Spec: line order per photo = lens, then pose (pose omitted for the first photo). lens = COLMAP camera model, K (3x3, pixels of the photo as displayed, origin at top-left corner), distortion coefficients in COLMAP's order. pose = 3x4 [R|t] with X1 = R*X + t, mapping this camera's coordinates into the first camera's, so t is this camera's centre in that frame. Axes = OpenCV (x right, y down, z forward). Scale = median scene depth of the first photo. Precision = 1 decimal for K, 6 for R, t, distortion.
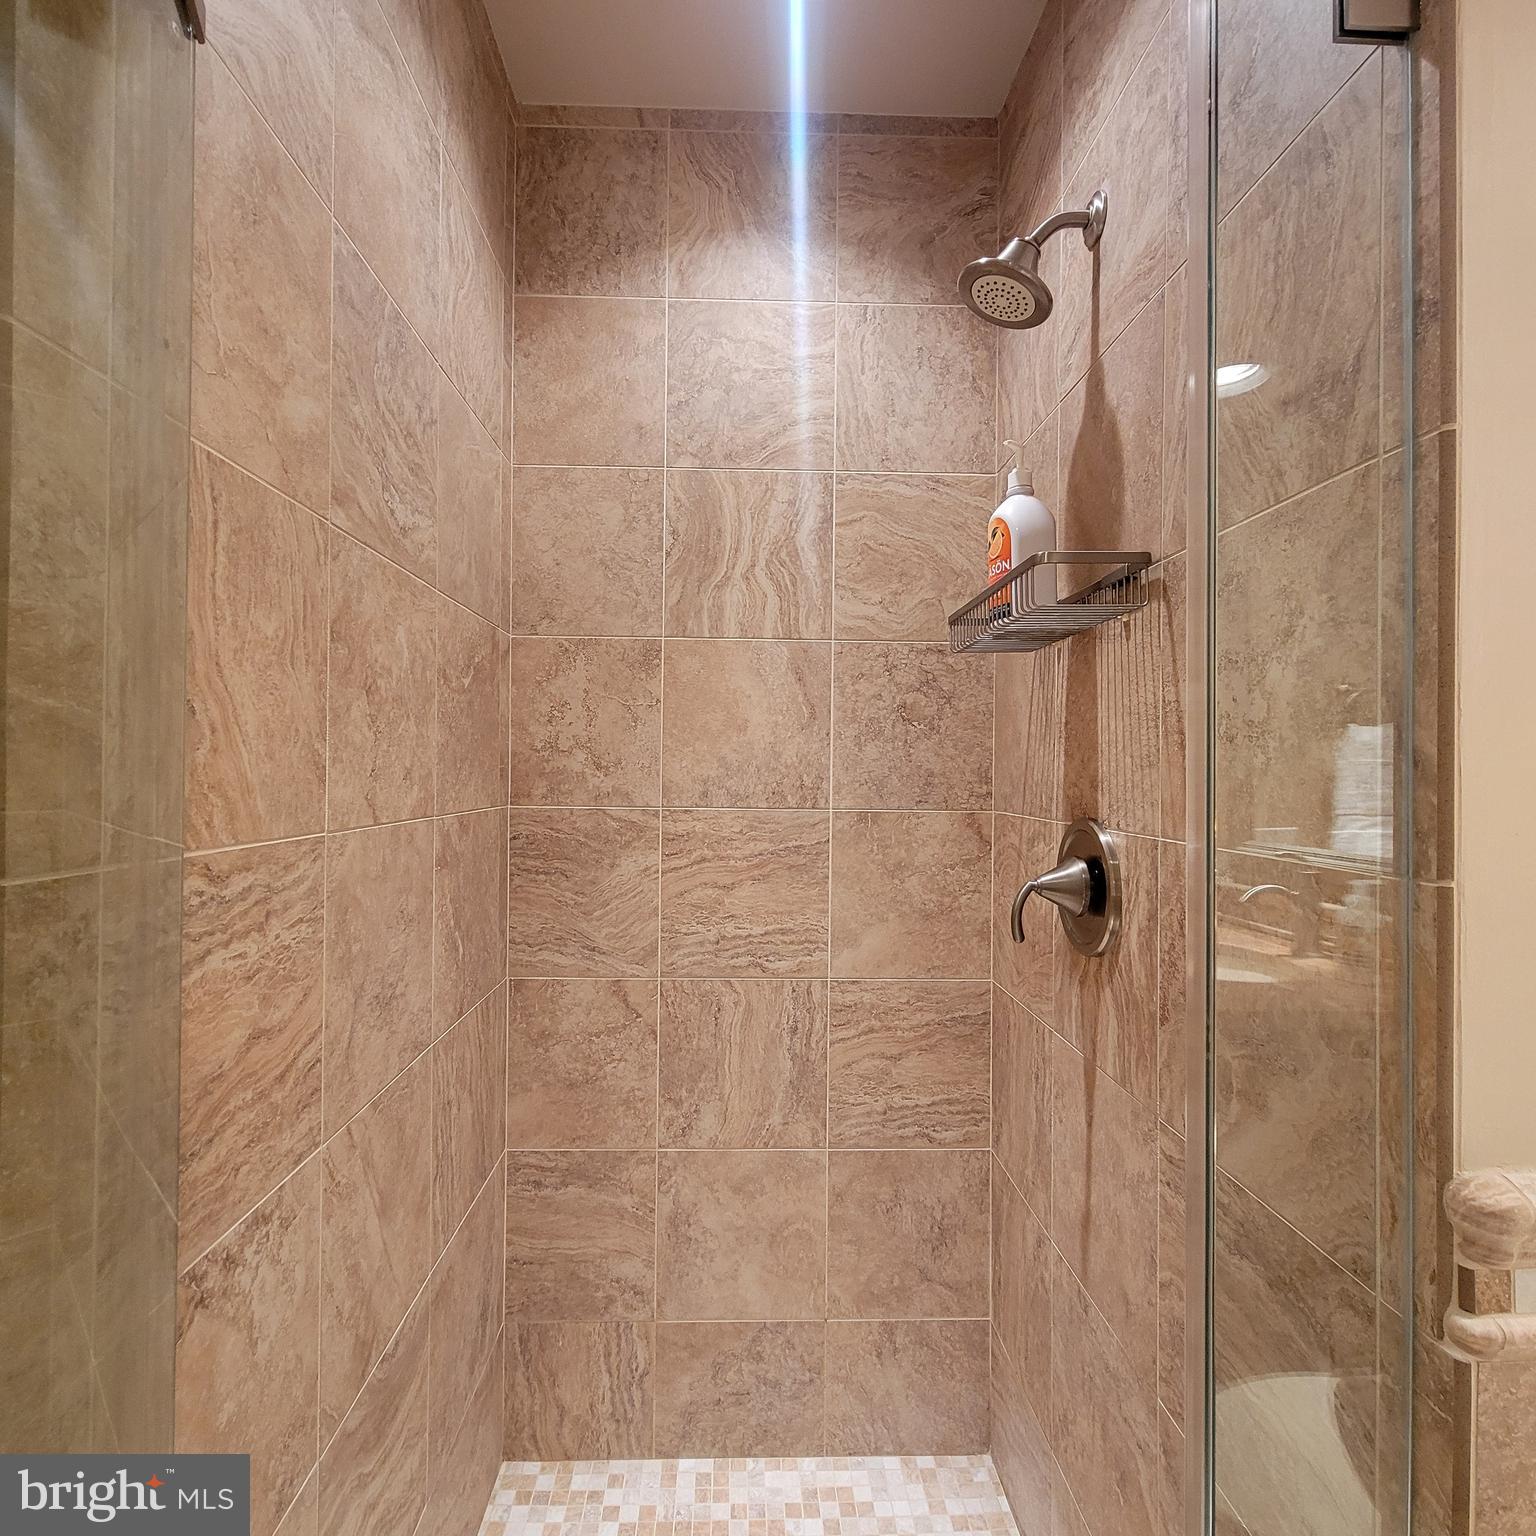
lens RADIAL K [[837.0, 0, 765.8], [0, 837.0, 769.1], [0, 0, 1]] dist [0.001542, -0.001426]
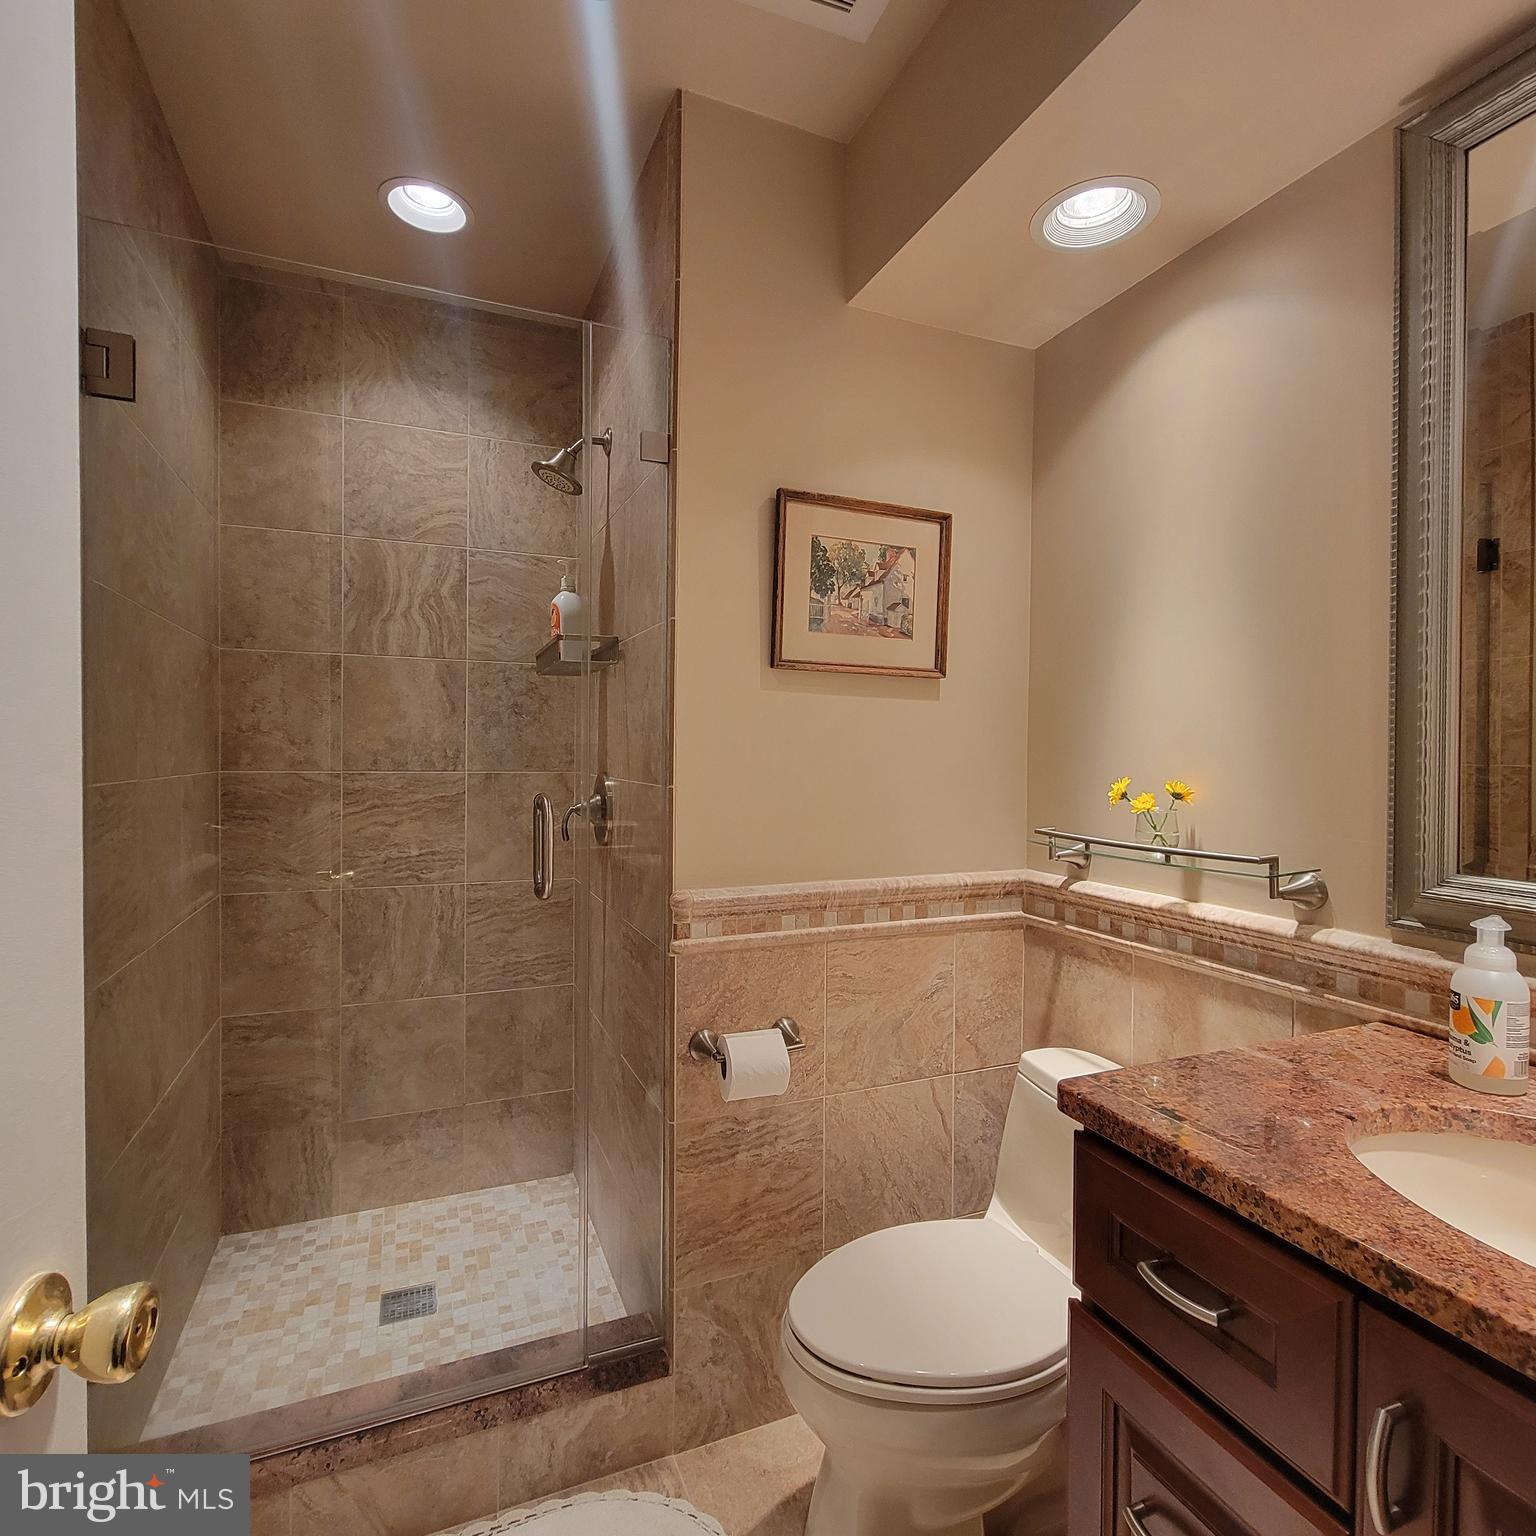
lens RADIAL K [[837.0, 0, 761.5], [0, 837.0, 764.0], [0, 0, 1]] dist [0.001542, -0.001426]
pose [[0.937311, -0.005485, 0.348452, 0.050770], [-0.001555, 0.999800, 0.019920, 0.003077], [-0.348492, -0.019213, 0.937115, -0.612211]]
